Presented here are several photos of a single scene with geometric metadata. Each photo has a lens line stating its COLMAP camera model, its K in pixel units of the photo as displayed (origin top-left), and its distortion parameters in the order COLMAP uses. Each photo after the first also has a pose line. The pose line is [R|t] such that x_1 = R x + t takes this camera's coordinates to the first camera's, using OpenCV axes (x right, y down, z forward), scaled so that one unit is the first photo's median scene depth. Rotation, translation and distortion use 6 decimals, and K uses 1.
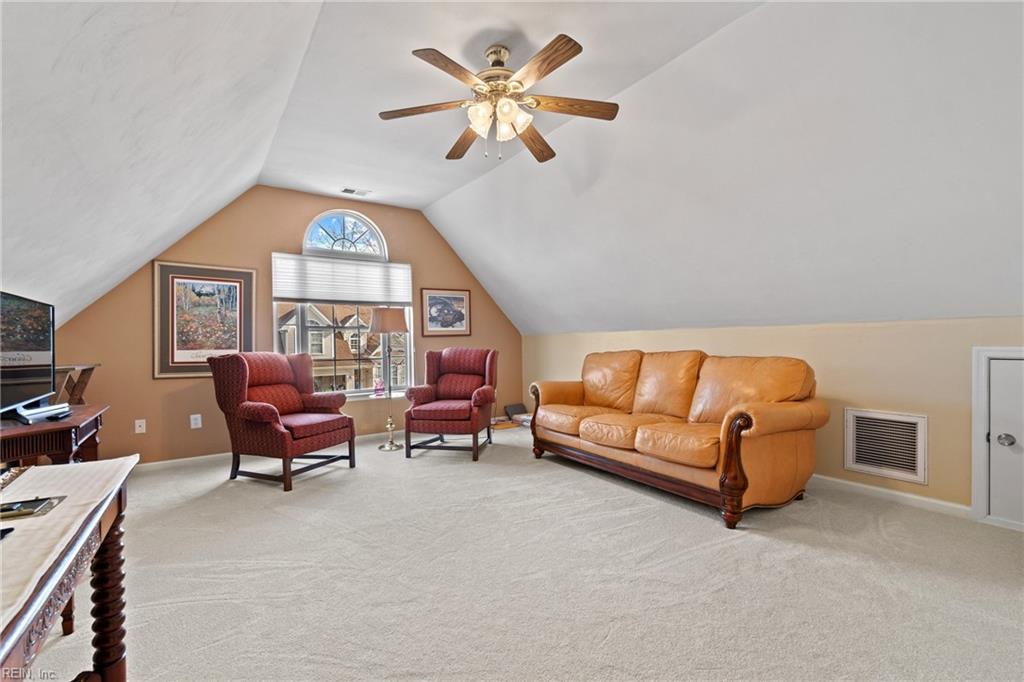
lens RADIAL K [[450.7, 0, 508.2], [0, 450.7, 337.9], [0, 0, 1]] dist [-0.001928, 0.000109]
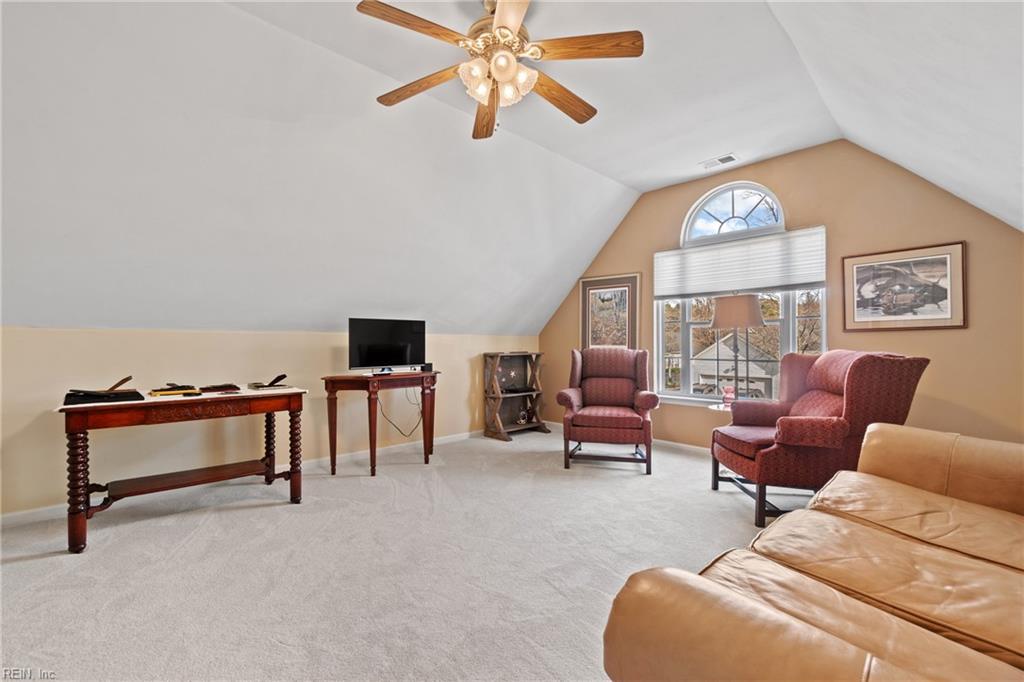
lens RADIAL K [[450.7, 0, 508.2], [0, 450.7, 337.9], [0, 0, 1]] dist [-0.001928, 0.000109]
pose [[0.132882, -0.001671, -0.991130, 0.480263], [0.003323, 0.999994, -0.001241, 0.006983], [0.991126, -0.003128, 0.132887, 0.535374]]
